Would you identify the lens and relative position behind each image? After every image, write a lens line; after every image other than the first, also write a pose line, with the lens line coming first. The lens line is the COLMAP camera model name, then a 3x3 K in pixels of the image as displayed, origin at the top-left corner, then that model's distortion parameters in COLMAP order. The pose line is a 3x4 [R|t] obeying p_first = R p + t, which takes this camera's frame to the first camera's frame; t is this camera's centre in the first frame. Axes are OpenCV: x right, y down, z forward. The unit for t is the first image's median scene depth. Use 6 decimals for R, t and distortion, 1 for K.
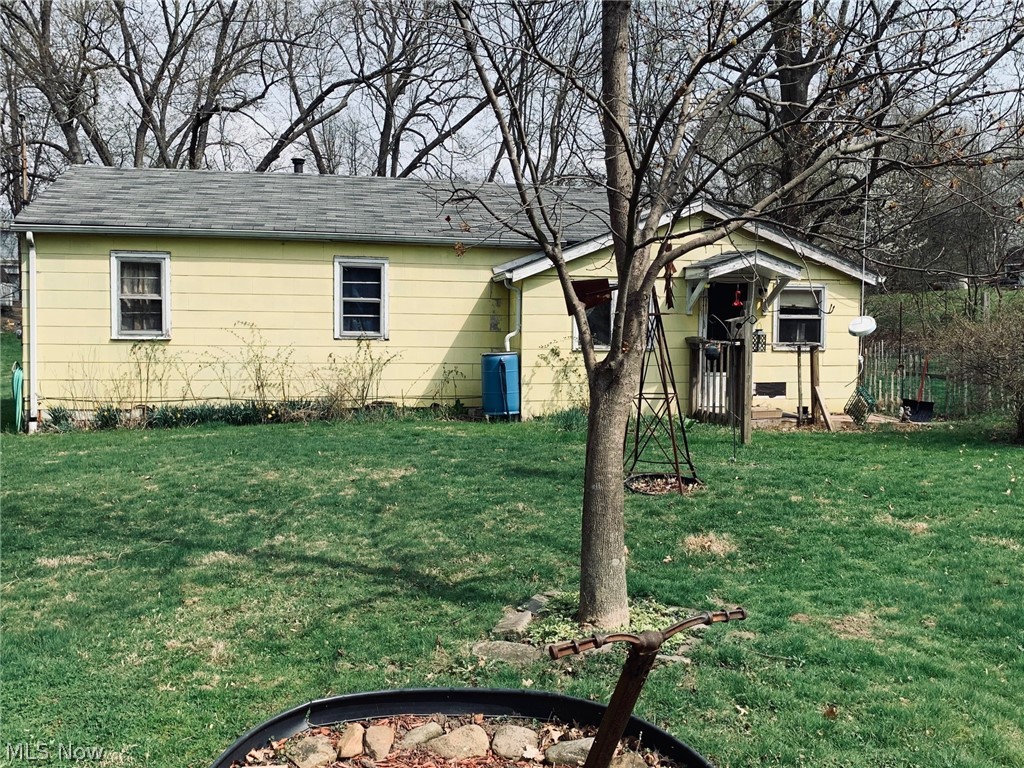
lens RADIAL K [[956.4, 0, 512.0], [0, 956.4, 384.0], [0, 0, 1]] dist [0.104646, -0.165420]
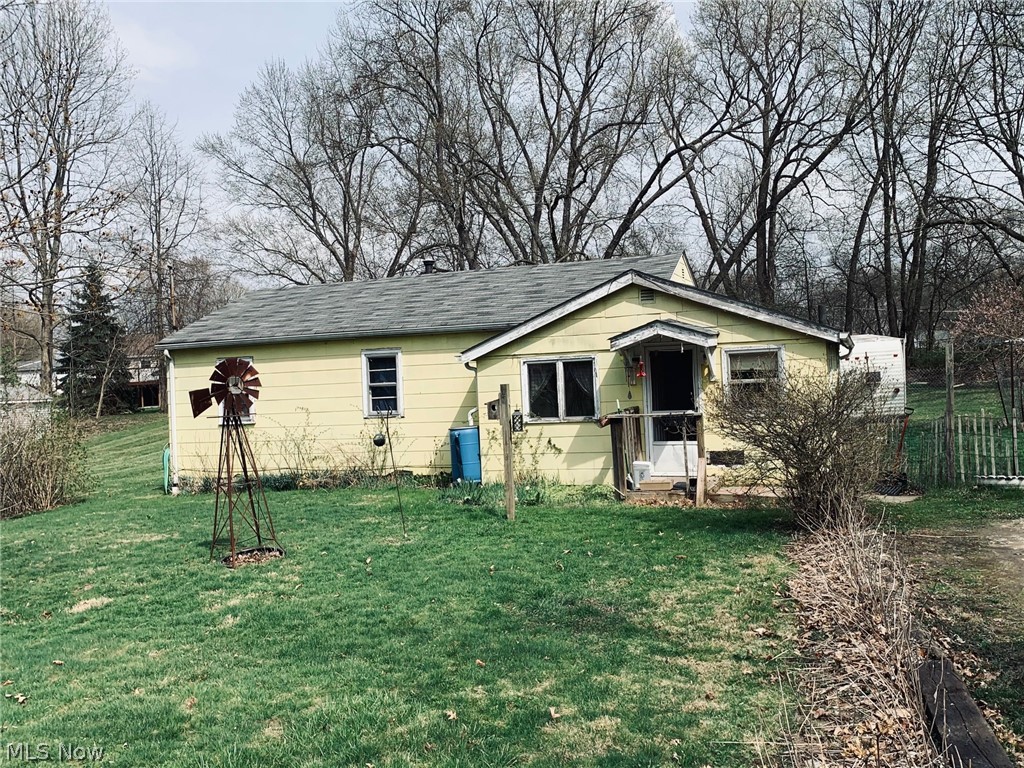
lens RADIAL K [[956.7, 0, 518.0], [0, 956.7, 385.2], [0, 0, 1]] dist [0.106467, -0.175729]
pose [[0.853341, -0.044933, -0.519413, 0.602588], [0.021360, 0.998456, -0.051282, -0.022387], [0.520915, 0.032666, 0.852983, 0.075698]]
